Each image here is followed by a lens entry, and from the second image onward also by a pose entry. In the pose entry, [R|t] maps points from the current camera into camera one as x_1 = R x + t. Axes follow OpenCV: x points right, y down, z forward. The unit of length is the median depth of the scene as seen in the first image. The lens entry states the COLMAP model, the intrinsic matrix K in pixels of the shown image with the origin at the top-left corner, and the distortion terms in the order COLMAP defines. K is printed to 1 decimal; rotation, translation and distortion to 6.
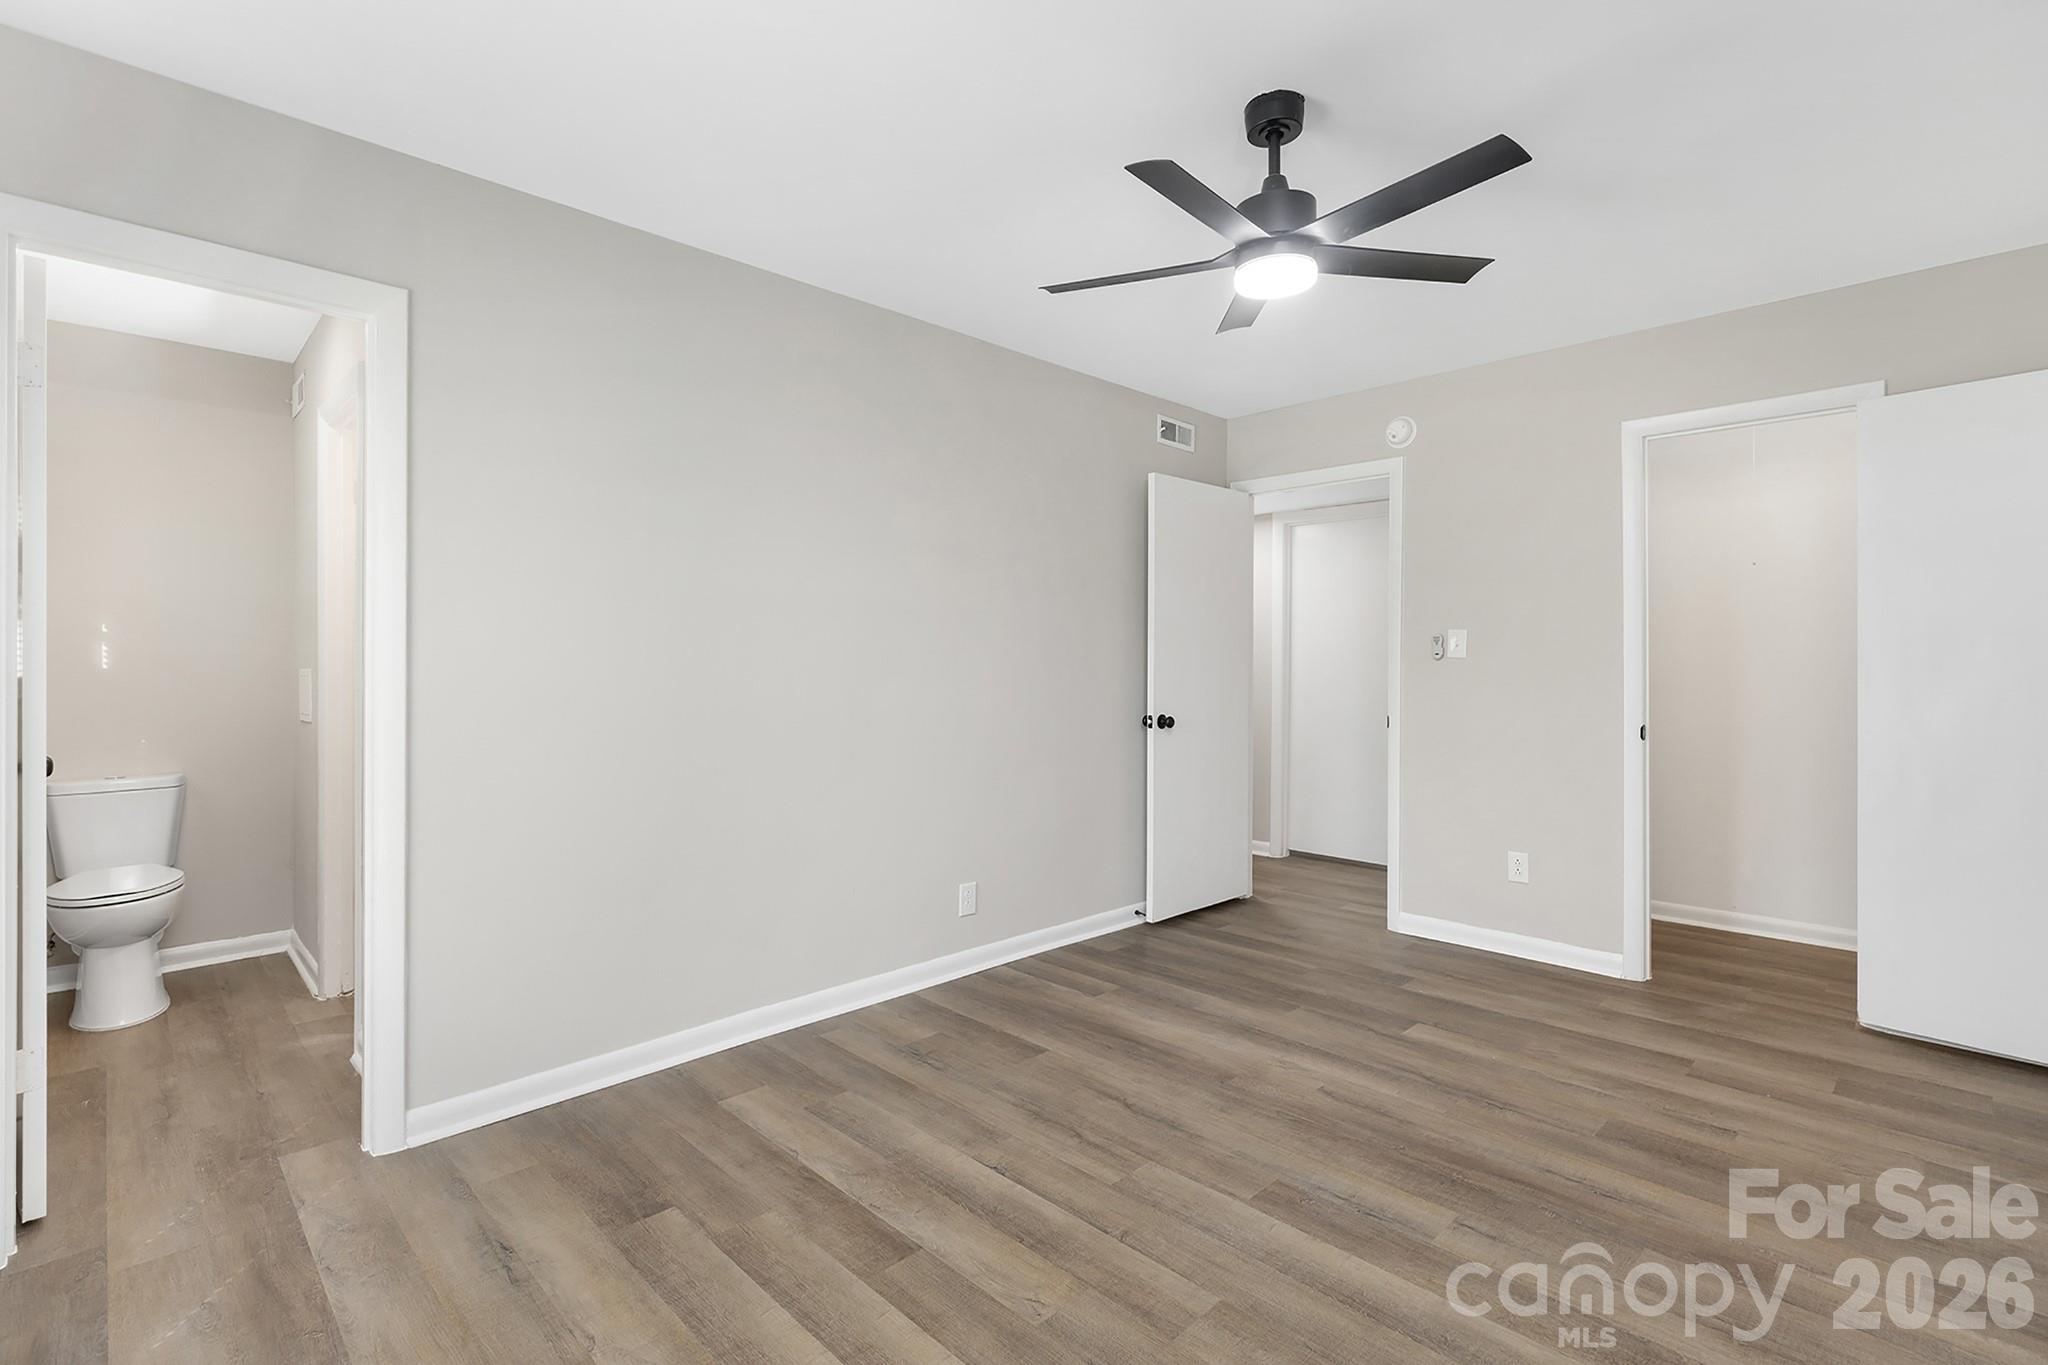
lens RADIAL K [[939.3, 0, 1021.6], [0, 939.3, 673.3], [0, 0, 1]] dist [0.002260, -0.000213]
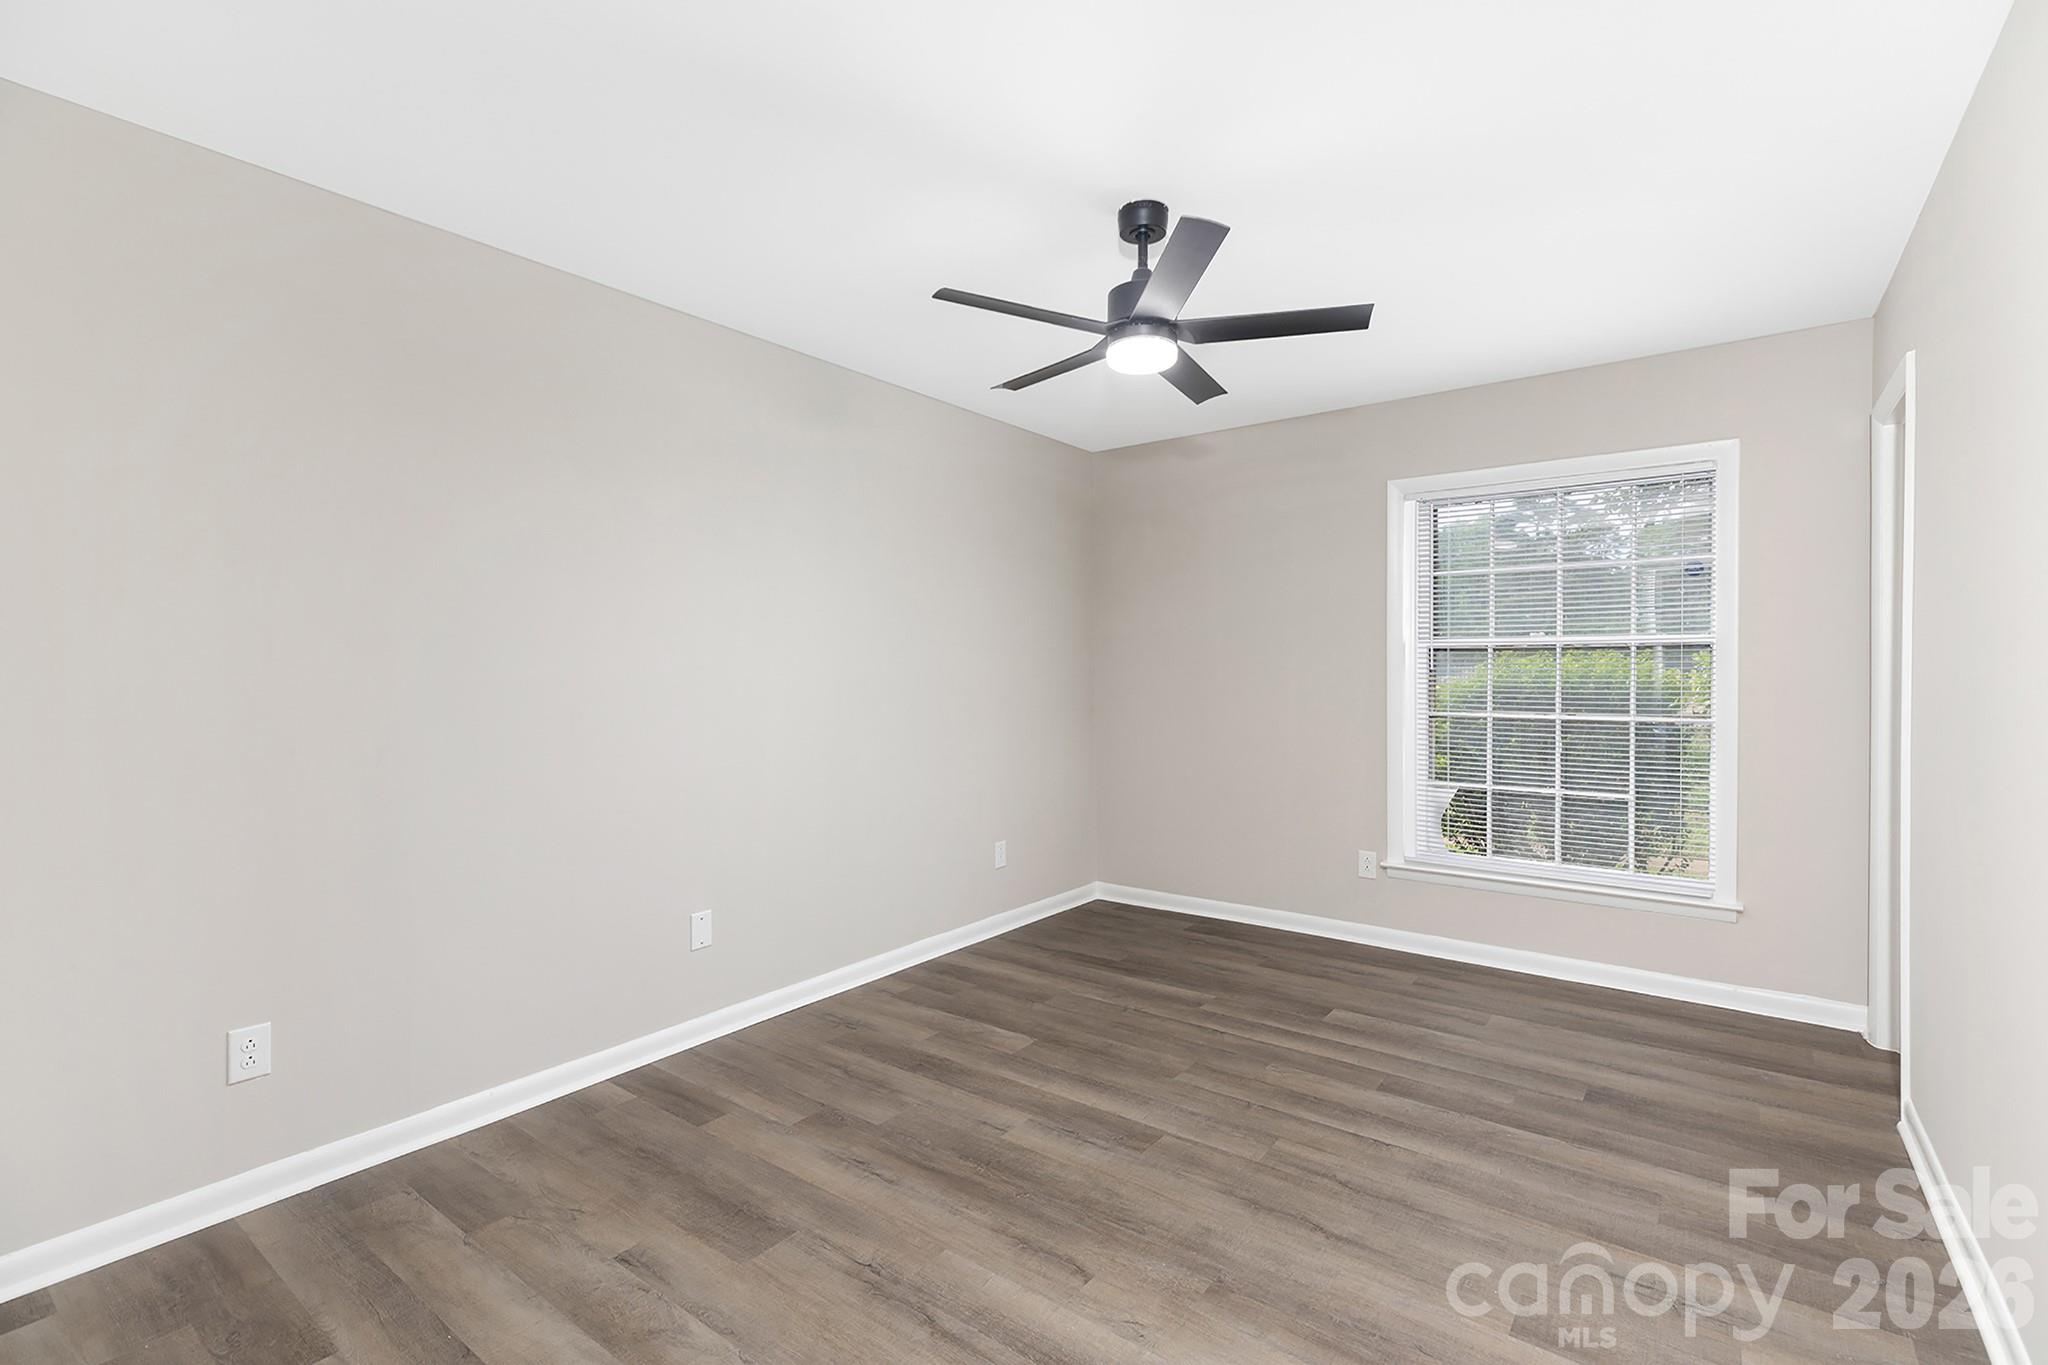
lens RADIAL K [[939.3, 0, 1024.2], [0, 939.3, 676.7], [0, 0, 1]] dist [0.002260, -0.000213]
pose [[-0.988052, 0.002402, -0.154100, 0.555794], [-0.000043, 0.999874, 0.015859, -0.046498], [0.154119, 0.015676, -0.987928, 1.981879]]
